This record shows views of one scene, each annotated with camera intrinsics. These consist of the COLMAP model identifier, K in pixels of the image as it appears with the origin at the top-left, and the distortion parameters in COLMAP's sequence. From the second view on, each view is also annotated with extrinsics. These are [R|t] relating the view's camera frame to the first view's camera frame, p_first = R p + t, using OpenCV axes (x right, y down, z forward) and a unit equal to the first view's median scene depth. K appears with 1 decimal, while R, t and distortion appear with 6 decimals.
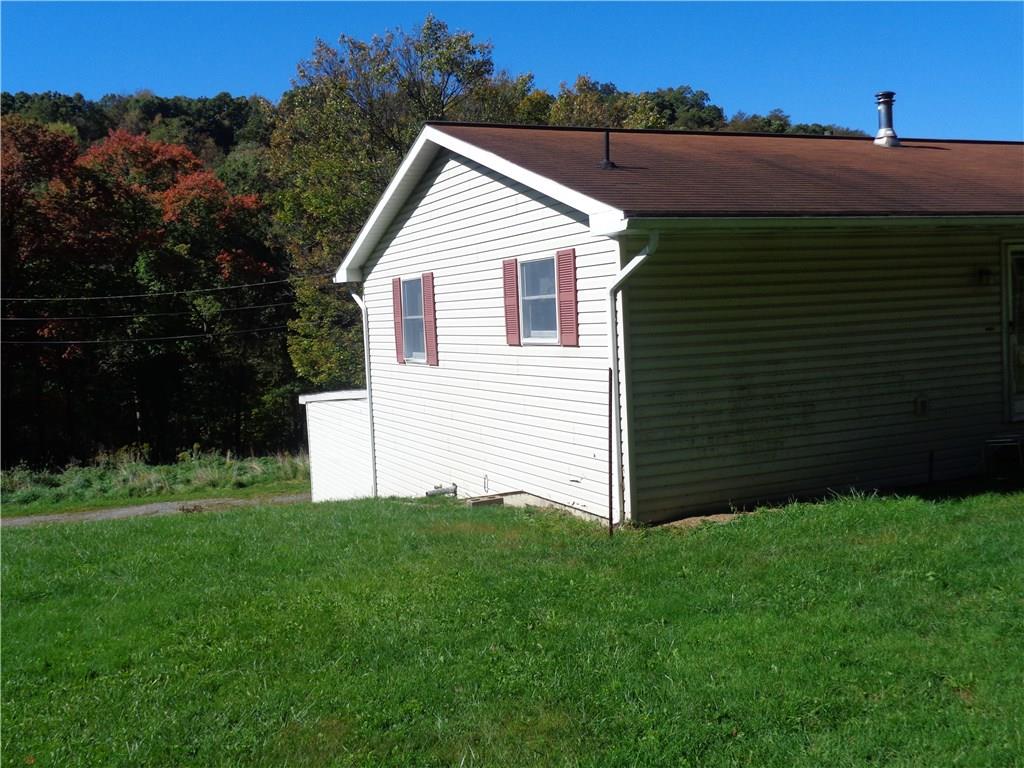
lens RADIAL K [[1015.6, 0, 512.0], [0, 1015.6, 384.0], [0, 0, 1]] dist [-0.001082, -0.001396]
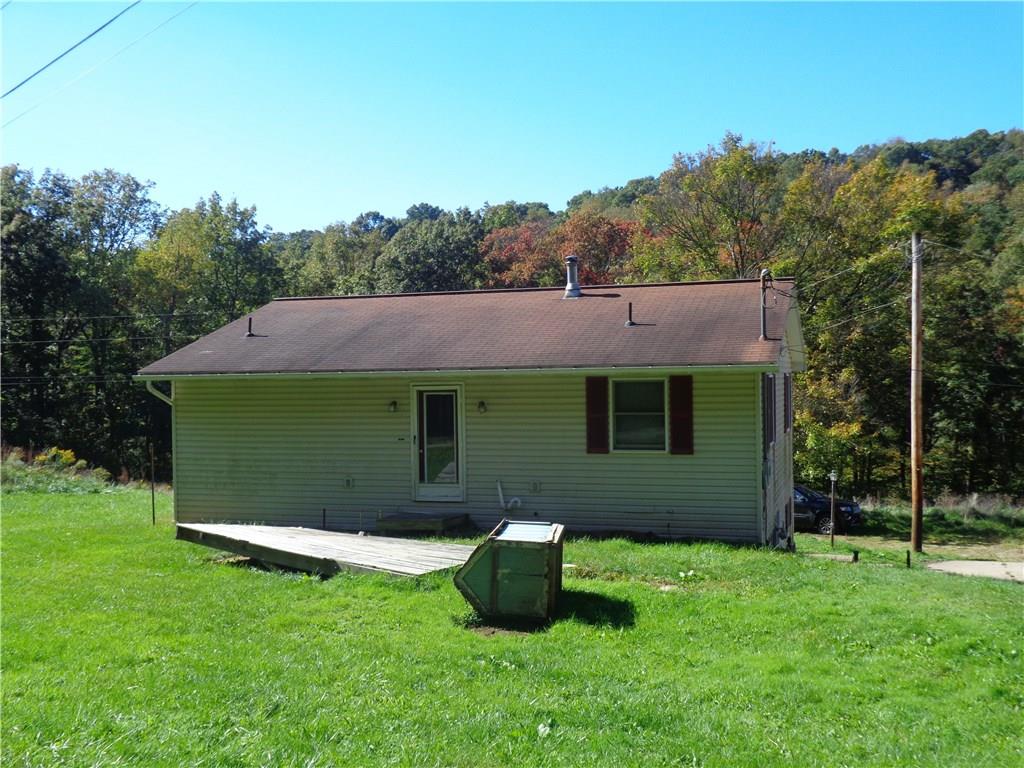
lens RADIAL K [[1015.6, 0, 512.0], [0, 1015.6, 384.0], [0, 0, 1]] dist [-0.001082, -0.001396]
pose [[0.741373, 0.042099, -0.669772, 1.645323], [-0.067845, 0.997619, -0.012393, -0.131649], [0.667655, 0.054628, 0.742464, -0.055635]]
